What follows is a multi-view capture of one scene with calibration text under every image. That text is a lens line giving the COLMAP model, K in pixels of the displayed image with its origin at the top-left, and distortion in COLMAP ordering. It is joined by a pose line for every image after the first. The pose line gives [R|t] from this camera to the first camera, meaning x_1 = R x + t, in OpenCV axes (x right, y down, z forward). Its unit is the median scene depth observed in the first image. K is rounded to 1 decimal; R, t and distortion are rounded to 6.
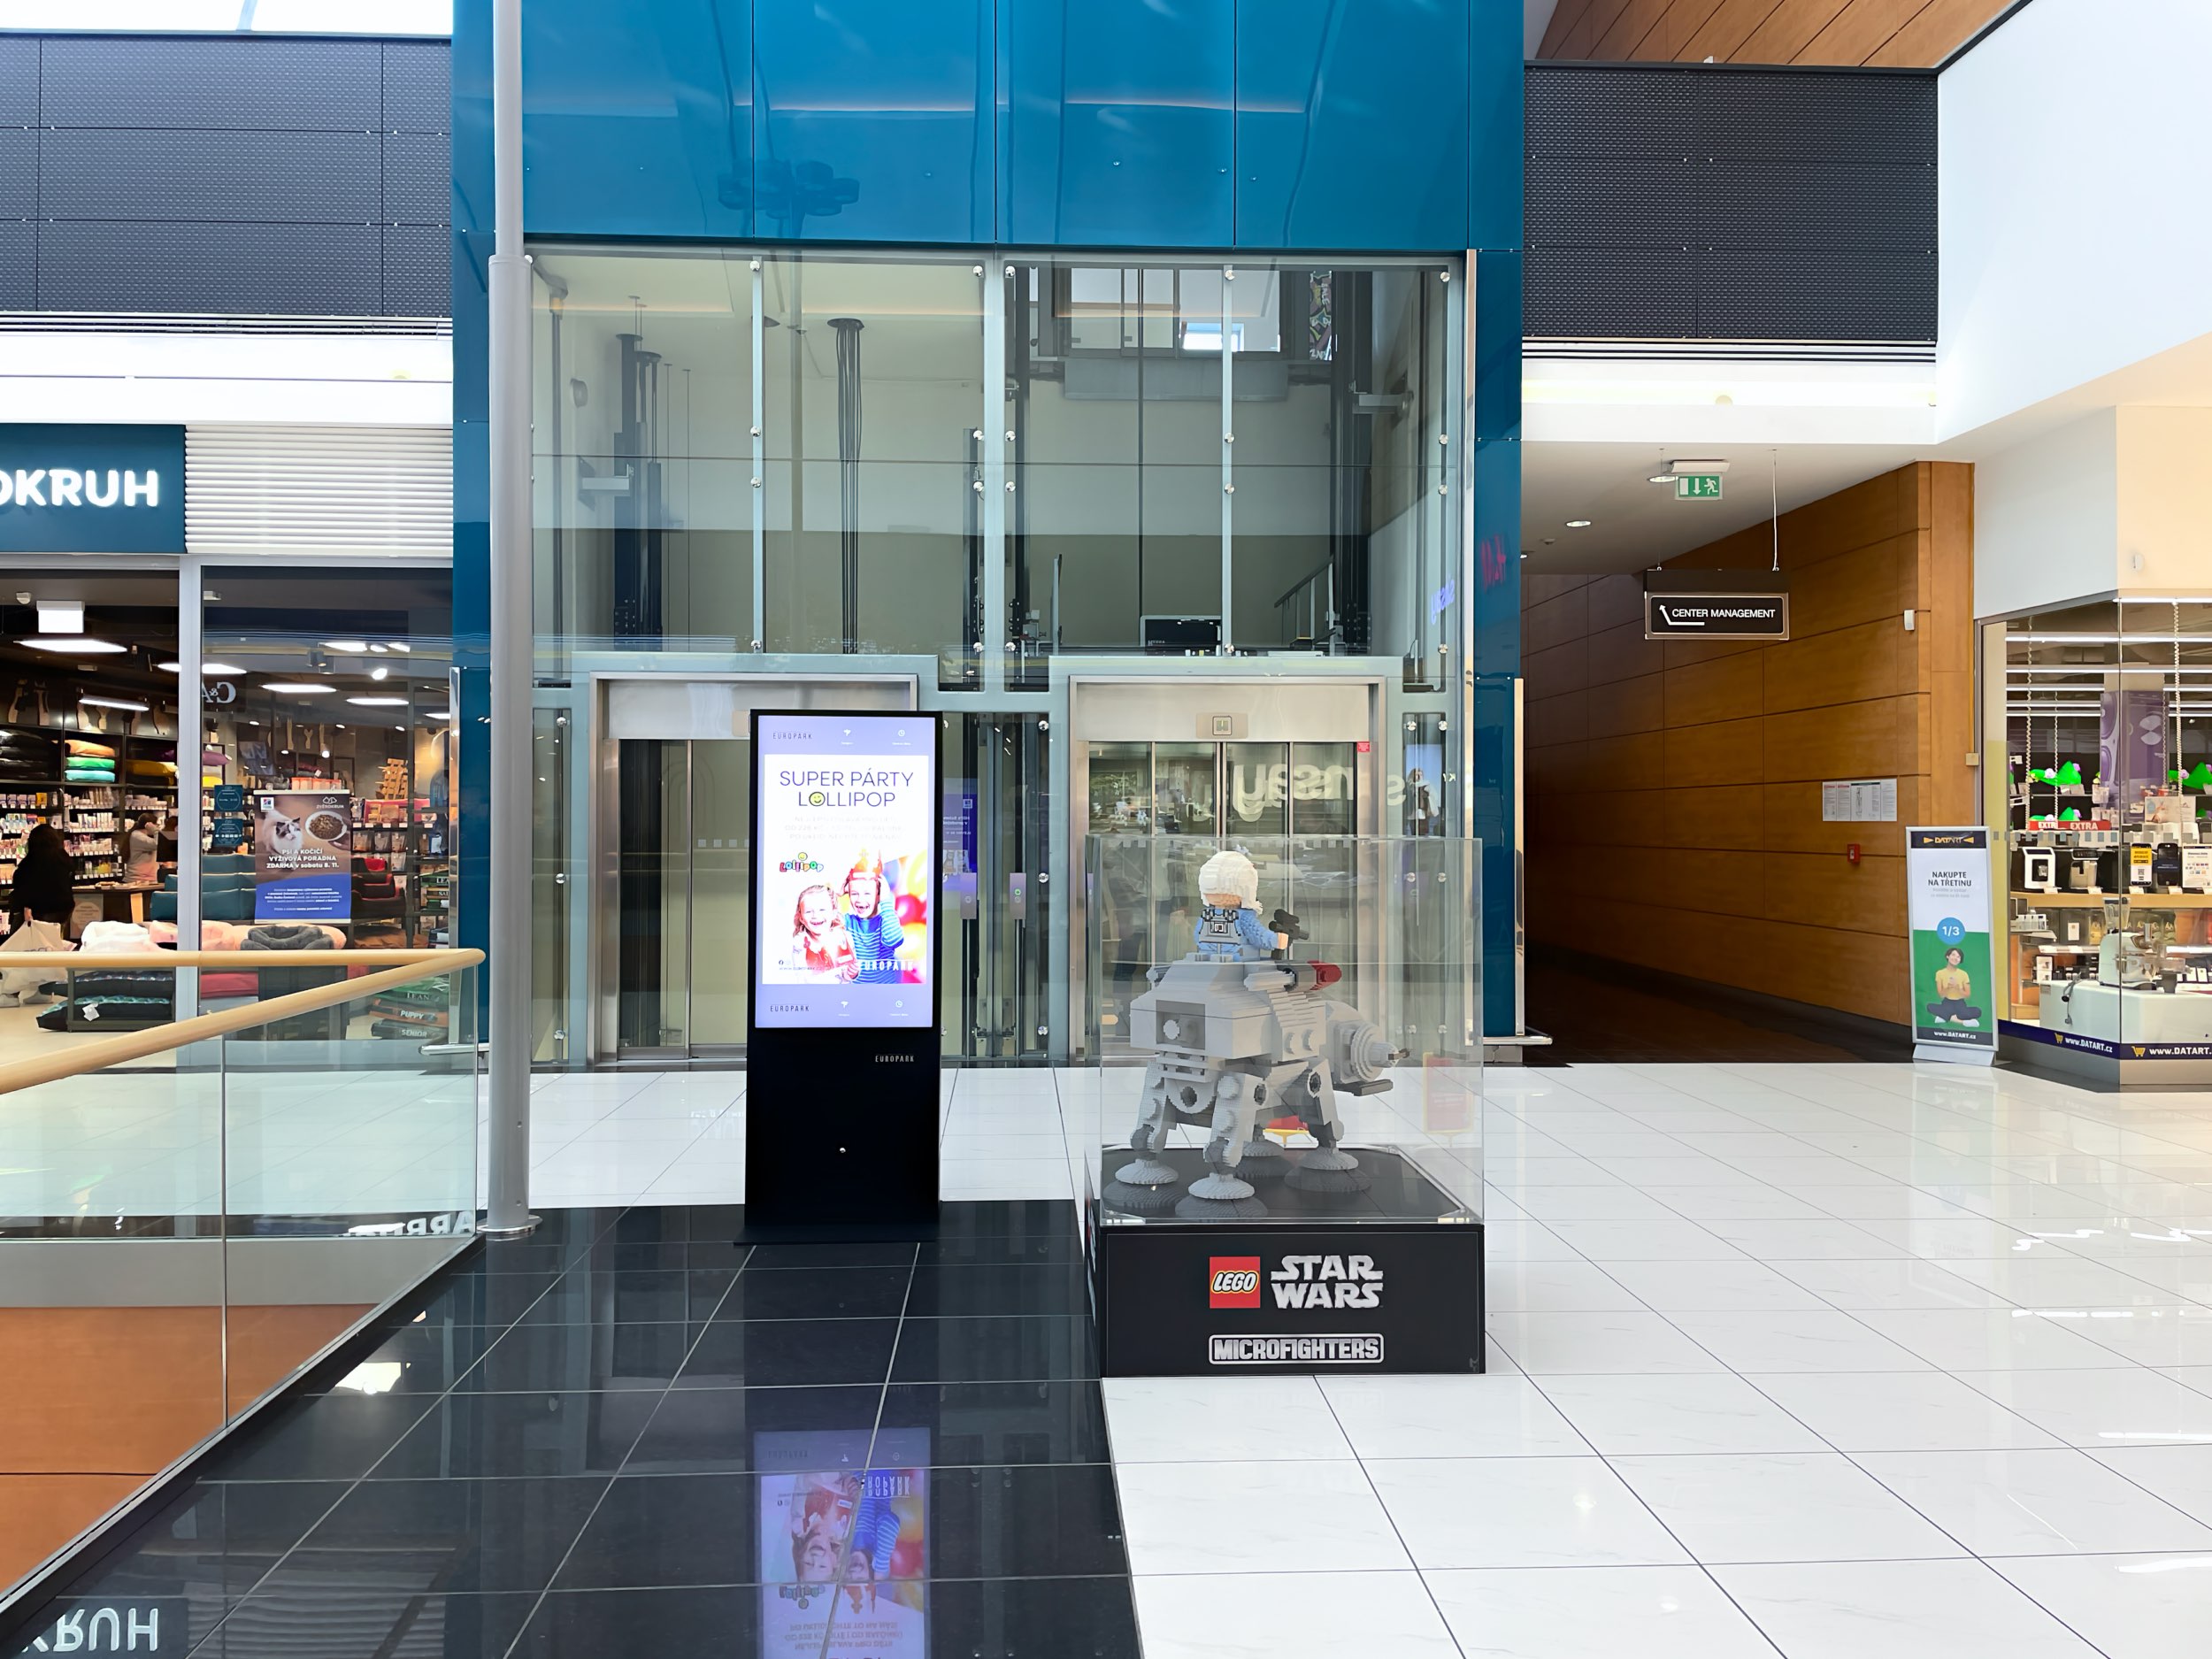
lens RADIAL K [[1666.7, 0, 1102.3], [0, 1666.7, 806.2], [0, 0, 1]] dist [0.094483, -0.125980]
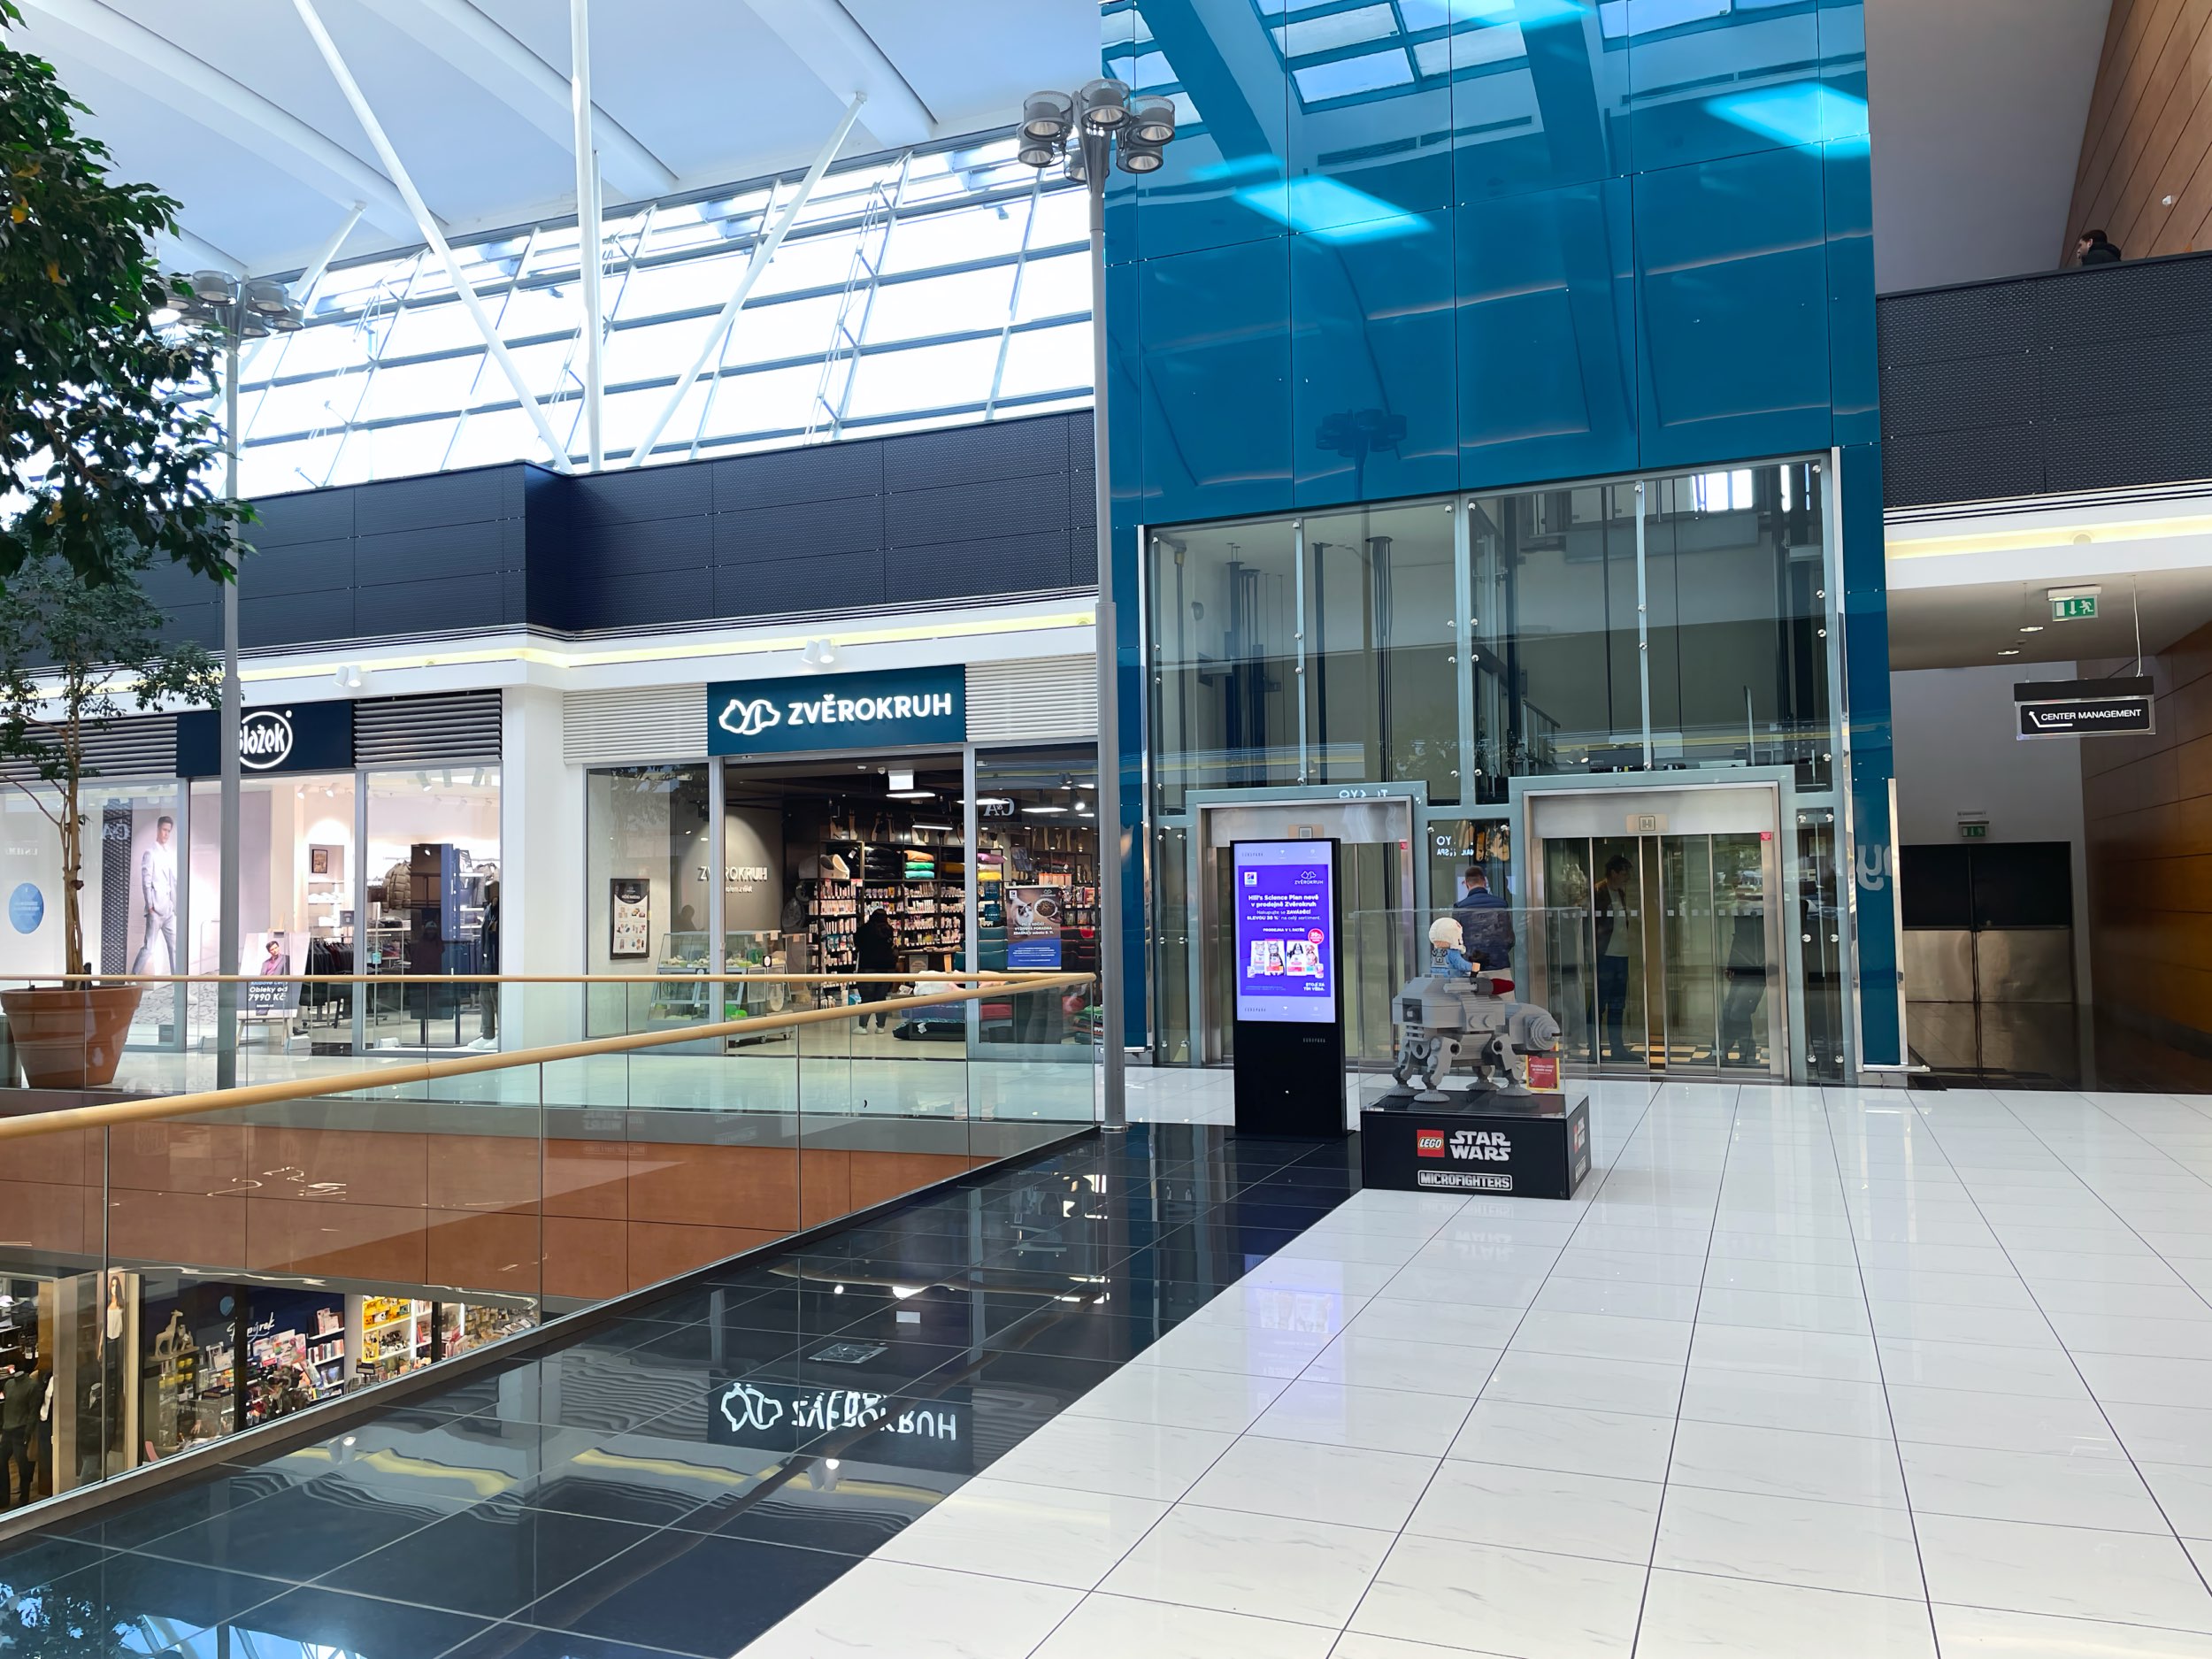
lens RADIAL K [[1658.2, 0, 1114.0], [0, 1658.2, 814.5], [0, 0, 1]] dist [0.097919, -0.146267]
pose [[0.911494, -0.036271, -0.409712, 0.235317], [0.020098, 0.998842, -0.043715, -0.006150], [0.410823, 0.031611, 0.911167, -0.385875]]
